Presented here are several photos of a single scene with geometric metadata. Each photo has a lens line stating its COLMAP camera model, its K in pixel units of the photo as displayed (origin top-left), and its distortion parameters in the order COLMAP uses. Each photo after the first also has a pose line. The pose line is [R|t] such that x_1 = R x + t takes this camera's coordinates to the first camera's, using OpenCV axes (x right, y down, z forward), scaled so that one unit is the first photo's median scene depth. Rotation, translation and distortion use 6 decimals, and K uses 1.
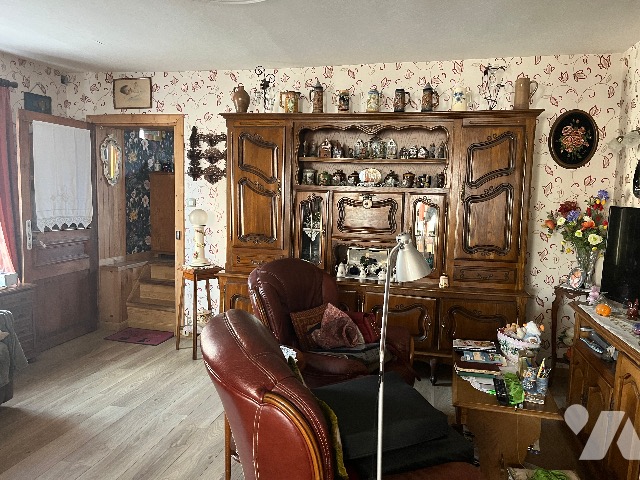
lens RADIAL K [[493.2, 0, 324.7], [0, 493.2, 239.8], [0, 0, 1]] dist [0.027033, -0.002529]
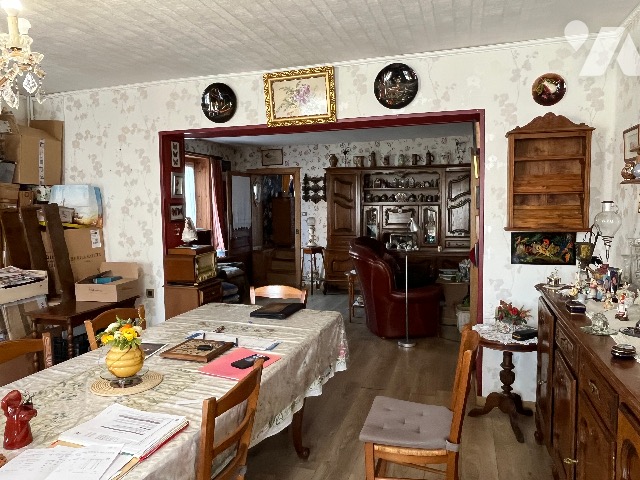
lens RADIAL K [[465.5, 0, 315.1], [0, 465.5, 239.3], [0, 0, 1]] dist [-0.007015, 0.000553]
pose [[0.995570, -0.027357, -0.089951, -0.084136], [0.025098, 0.999343, -0.026150, 0.077095], [0.090607, 0.023777, 0.995603, -0.849743]]
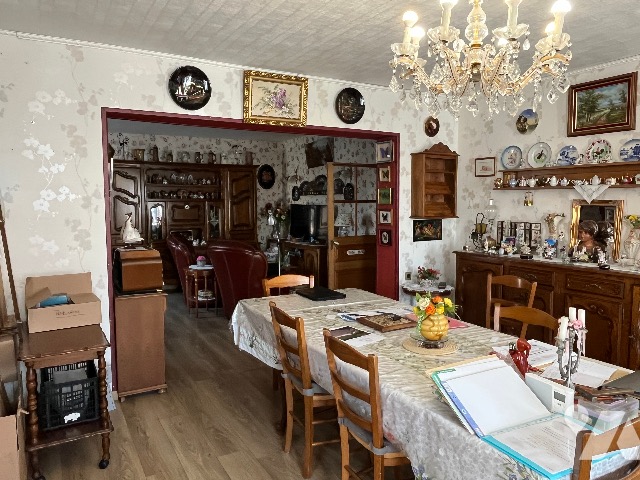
lens RADIAL K [[465.5, 0, 320.3], [0, 465.5, 240.7], [0, 0, 1]] dist [-0.007015, 0.000553]
pose [[0.733631, -0.083893, 0.674349, -0.768168], [0.085615, 0.995854, 0.030748, 0.049222], [-0.674133, 0.035177, 0.737772, -0.731168]]
